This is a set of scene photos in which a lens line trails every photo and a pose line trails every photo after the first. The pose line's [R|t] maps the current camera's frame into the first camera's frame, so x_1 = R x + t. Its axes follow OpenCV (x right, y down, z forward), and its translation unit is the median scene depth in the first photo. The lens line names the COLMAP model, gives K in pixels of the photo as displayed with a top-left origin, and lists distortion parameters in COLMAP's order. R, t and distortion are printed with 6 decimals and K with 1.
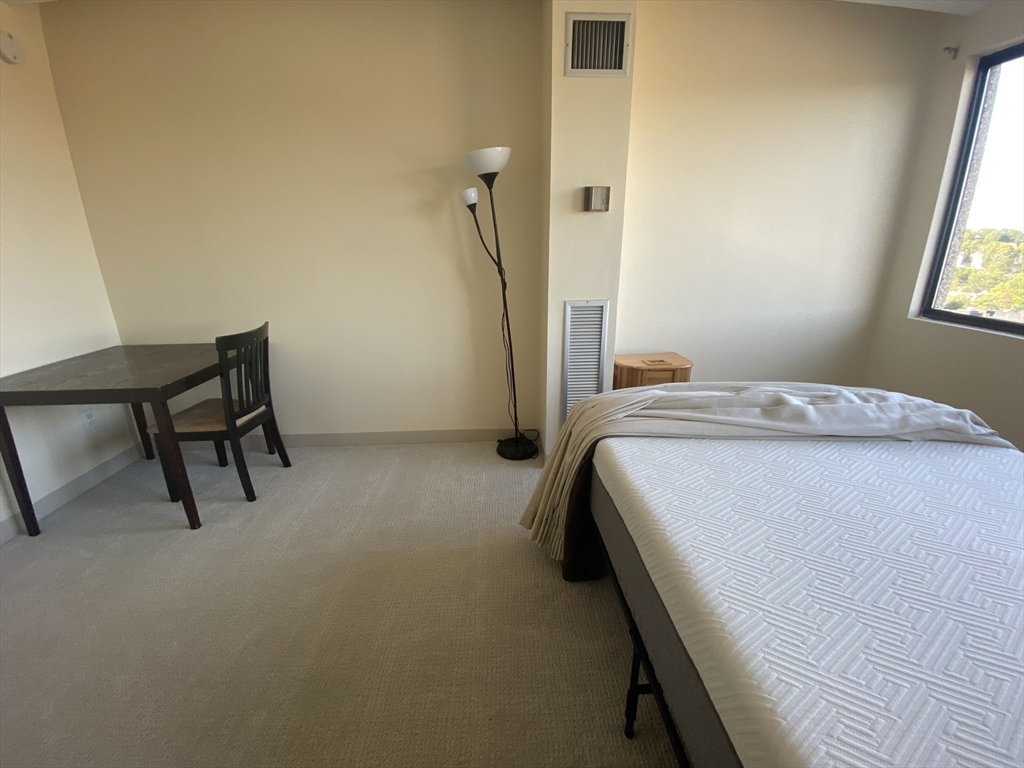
lens RADIAL K [[413.0, 0, 521.3], [0, 413.0, 381.4], [0, 0, 1]] dist [0.017916, -0.018872]
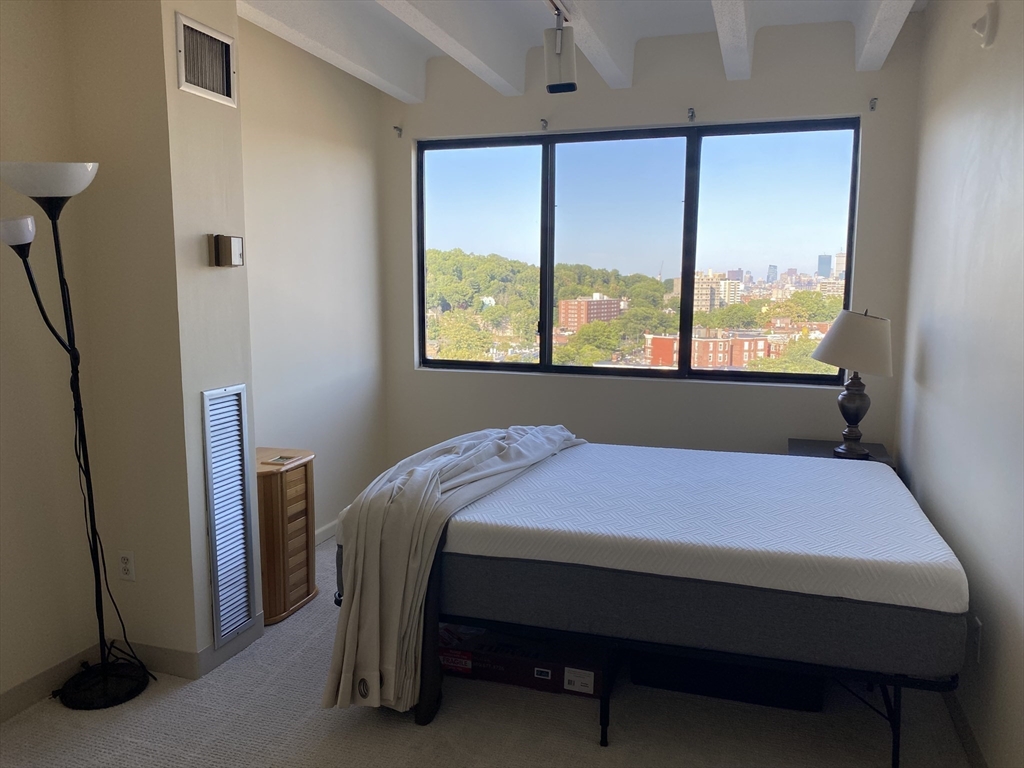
lens RADIAL K [[780.5, 0, 509.9], [0, 780.5, 382.9], [0, 0, 1]] dist [0.044986, -0.057626]
pose [[0.347834, -0.111584, 0.930892, -0.927479], [0.270586, 0.962590, 0.014278, -0.099735], [-0.897661, 0.246920, 0.365014, 0.102582]]
